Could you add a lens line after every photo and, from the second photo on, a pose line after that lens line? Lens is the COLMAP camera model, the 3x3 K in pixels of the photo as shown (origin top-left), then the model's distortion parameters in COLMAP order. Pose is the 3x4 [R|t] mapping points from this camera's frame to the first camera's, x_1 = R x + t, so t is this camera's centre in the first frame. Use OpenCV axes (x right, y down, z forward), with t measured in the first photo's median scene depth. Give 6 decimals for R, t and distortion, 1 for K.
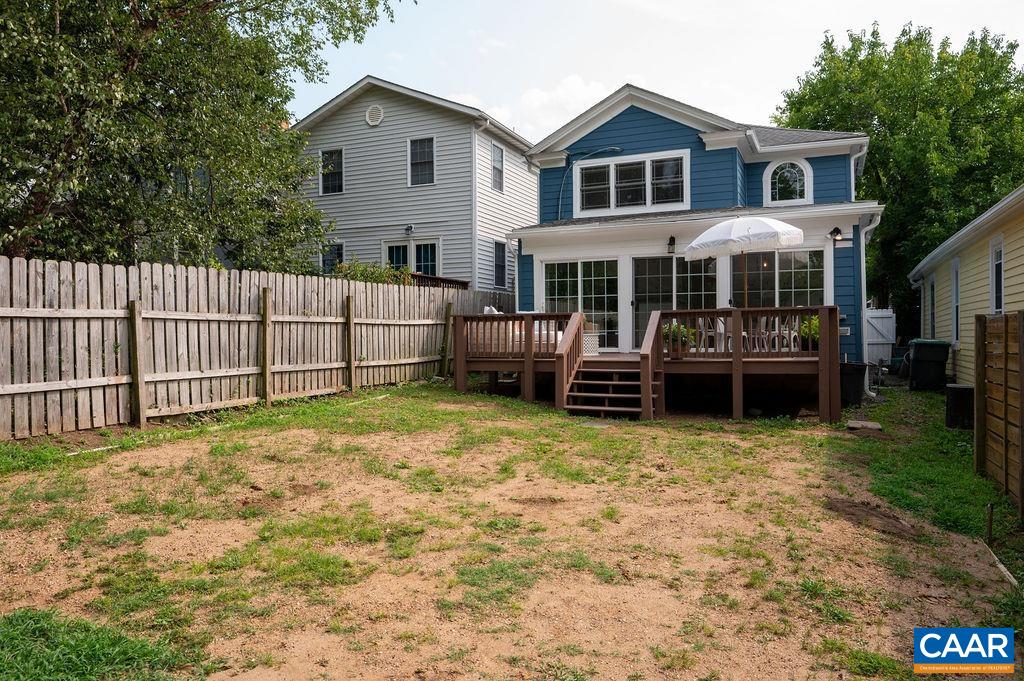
lens RADIAL K [[720.9, 0, 512.2], [0, 720.9, 337.3], [0, 0, 1]] dist [-0.018363, 0.004858]
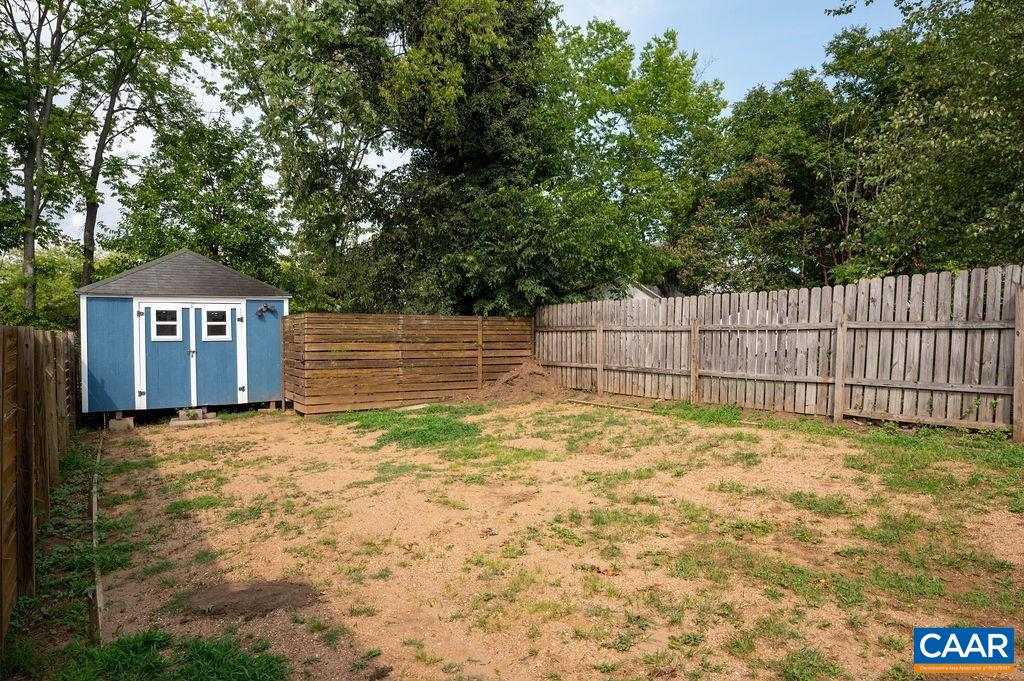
lens RADIAL K [[639.3, 0, 516.9], [0, 639.3, 341.5], [0, 0, 1]] dist [-0.003506, 0.001827]
pose [[-0.553674, 0.016637, -0.832567, 0.337525], [-0.001330, 0.999781, 0.020863, -0.014374], [0.832732, 0.012659, -0.553531, 0.602315]]
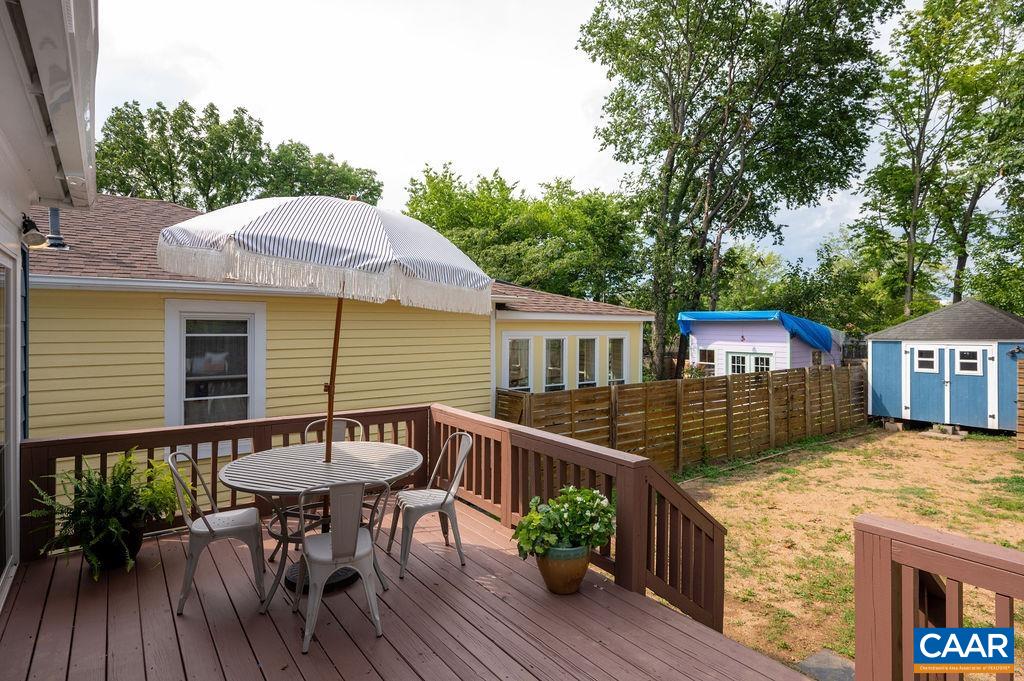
lens RADIAL K [[512.2, 0, 511.4], [0, 512.2, 331.9], [0, 0, 1]] dist [0.002979, 0.000428]
pose [[-0.869174, 0.003531, 0.494494, 0.088666], [0.006760, 0.999966, 0.004740, -0.079018], [-0.494460, 0.007463, -0.869168, 0.928826]]
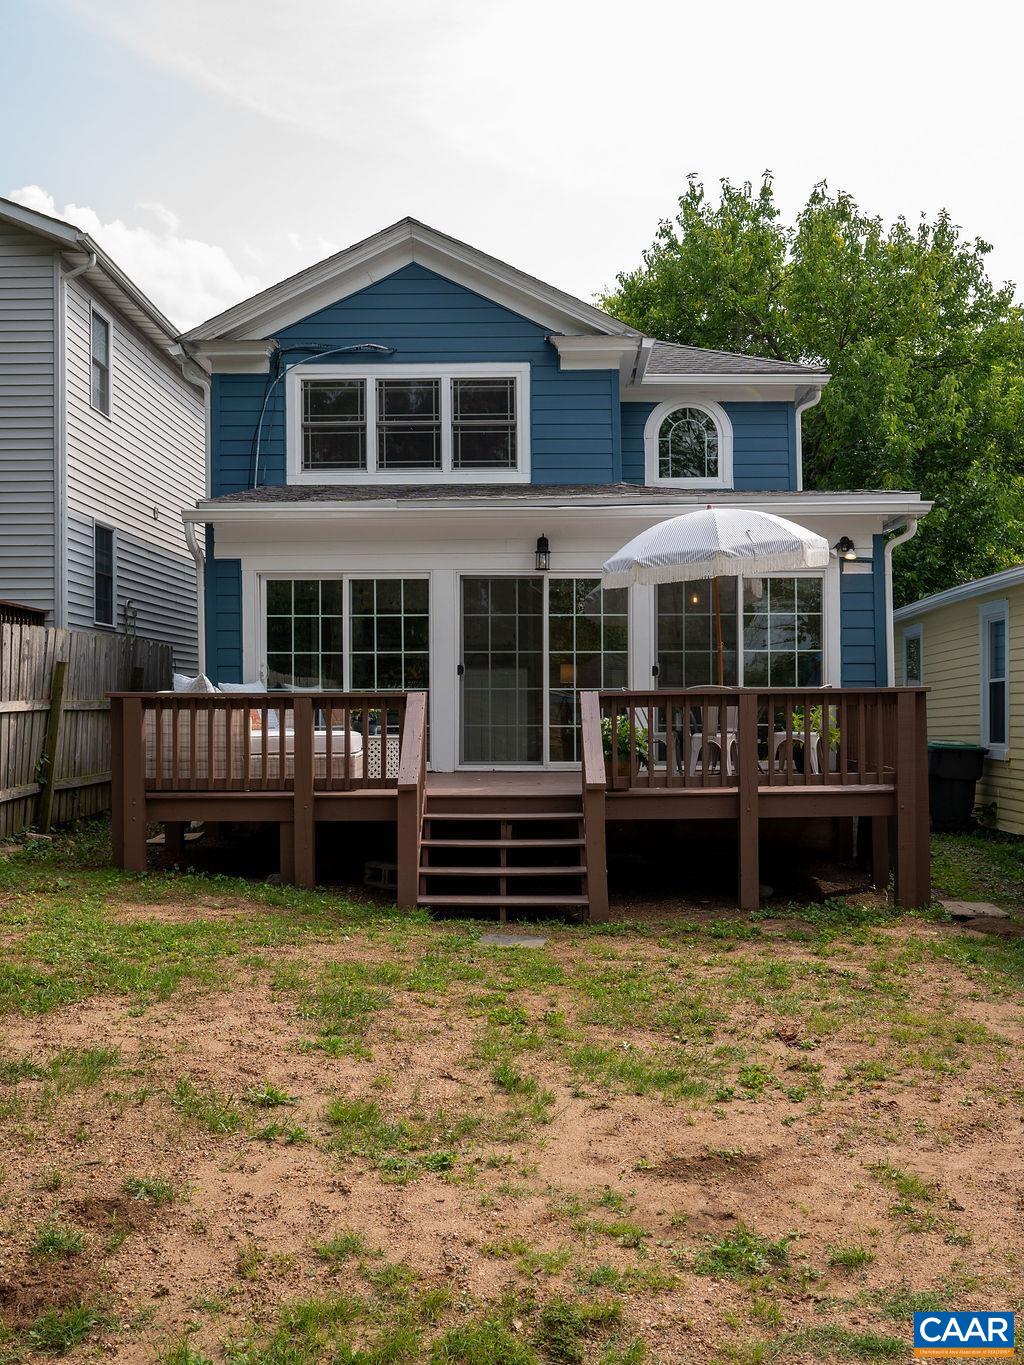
lens RADIAL K [[1388.2, 0, 543.6], [0, 1388.2, 721.1], [0, 0, 1]] dist [-0.020460, 0.000000]
pose [[0.920054, 0.001706, 0.391788, -0.142913], [-0.001845, 0.999998, -0.000022, -0.012440], [-0.391788, -0.000703, 0.920055, 0.115281]]
